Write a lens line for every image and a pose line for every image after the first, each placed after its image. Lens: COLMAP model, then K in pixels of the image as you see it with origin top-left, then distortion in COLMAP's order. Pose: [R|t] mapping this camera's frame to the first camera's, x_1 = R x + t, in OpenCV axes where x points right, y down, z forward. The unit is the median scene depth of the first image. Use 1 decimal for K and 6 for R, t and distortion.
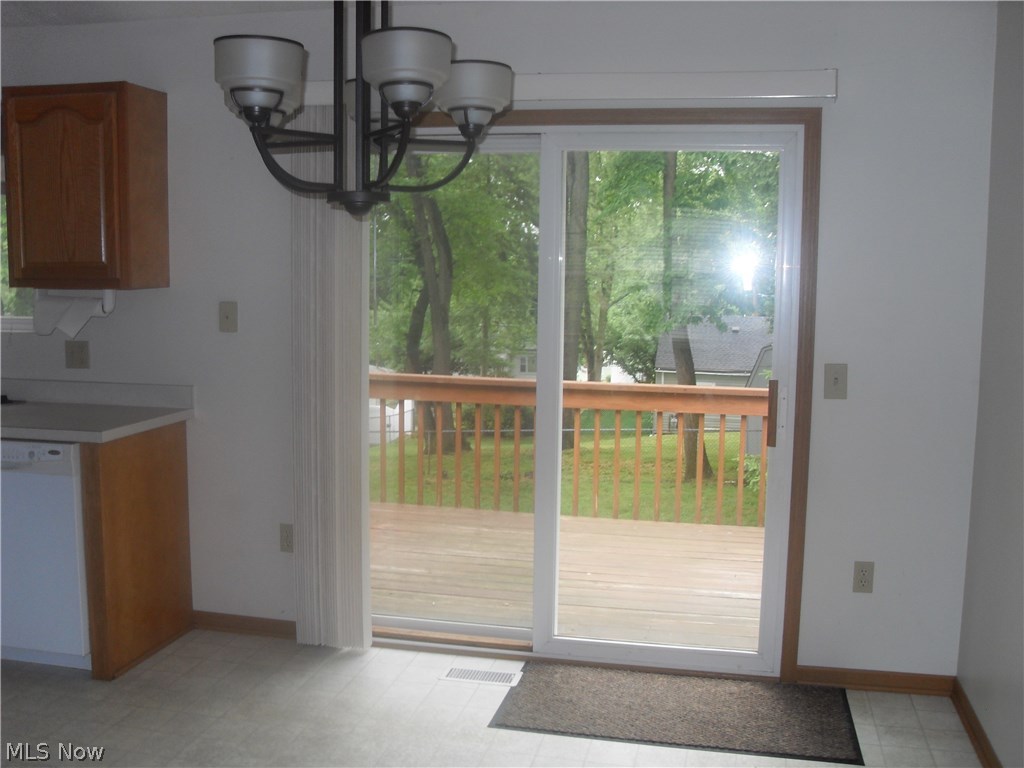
lens RADIAL K [[1072.9, 0, 512.0], [0, 1072.9, 384.0], [0, 0, 1]] dist [-0.200001, 0.165668]
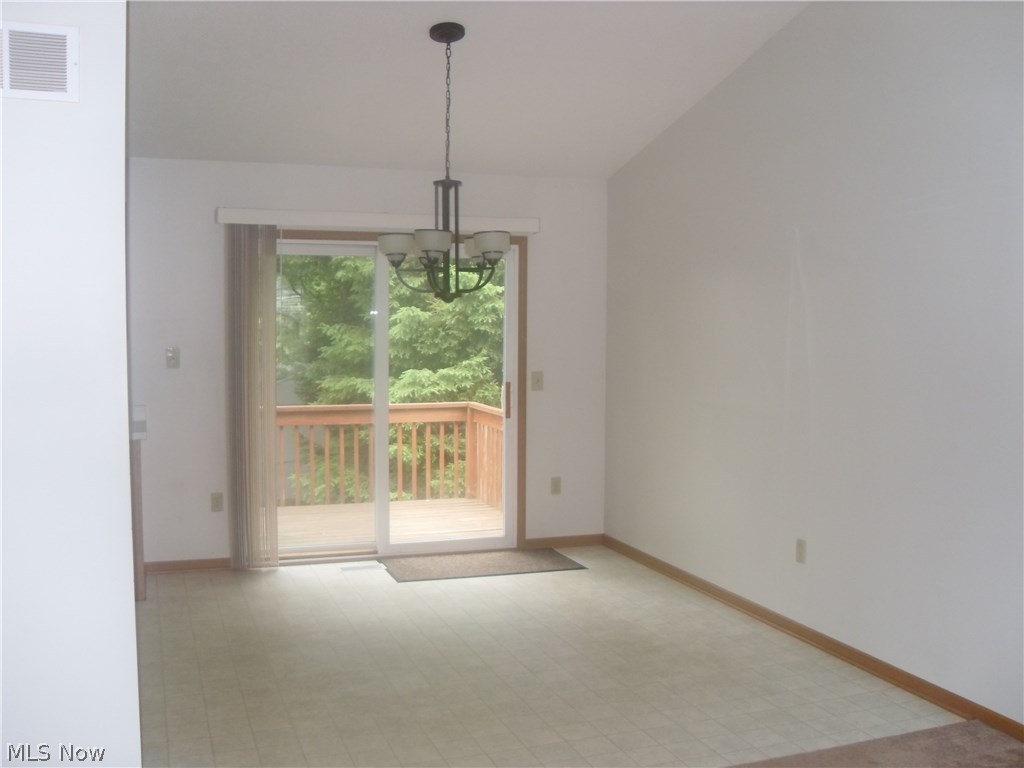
lens RADIAL K [[1072.9, 0, 512.0], [0, 1072.9, 384.0], [0, 0, 1]] dist [-0.200001, 0.165668]
pose [[0.850422, -0.043355, 0.524312, -0.689615], [0.067603, 0.997342, -0.027182, 0.048261], [-0.521740, 0.058561, 0.851092, -0.565051]]
